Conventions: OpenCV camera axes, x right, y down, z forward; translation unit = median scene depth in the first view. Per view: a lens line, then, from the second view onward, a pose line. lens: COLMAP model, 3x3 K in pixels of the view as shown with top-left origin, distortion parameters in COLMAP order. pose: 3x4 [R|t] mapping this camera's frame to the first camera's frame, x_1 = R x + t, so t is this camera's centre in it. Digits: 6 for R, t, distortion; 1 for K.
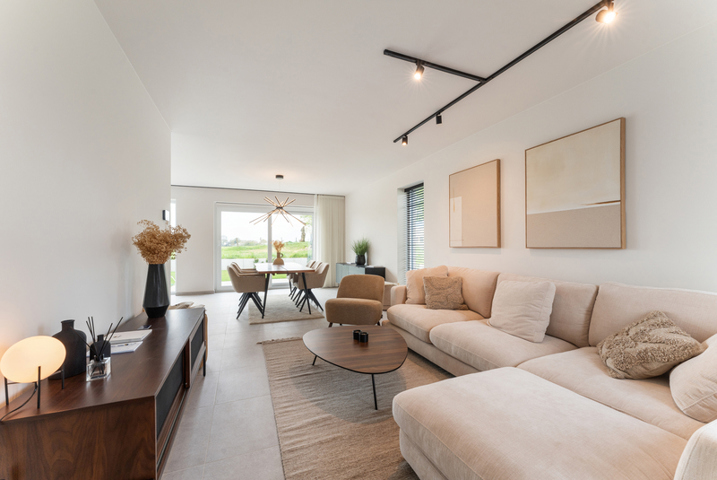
lens RADIAL K [[289.0, 0, 358.5], [0, 289.0, 240.0], [0, 0, 1]] dist [-0.000731, -0.000015]
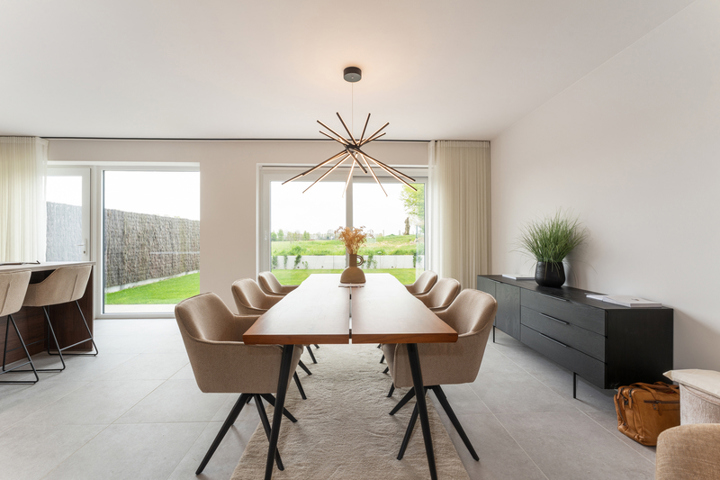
lens RADIAL K [[306.3, 0, 360.0], [0, 306.3, 240.0], [0, 0, 1]] dist [0.000127, 0.000008]
pose [[0.941967, -0.000151, -0.335706, -0.084431], [0.007508, 0.999759, 0.020617, 0.009223], [0.335622, -0.021941, 0.941741, 0.429421]]
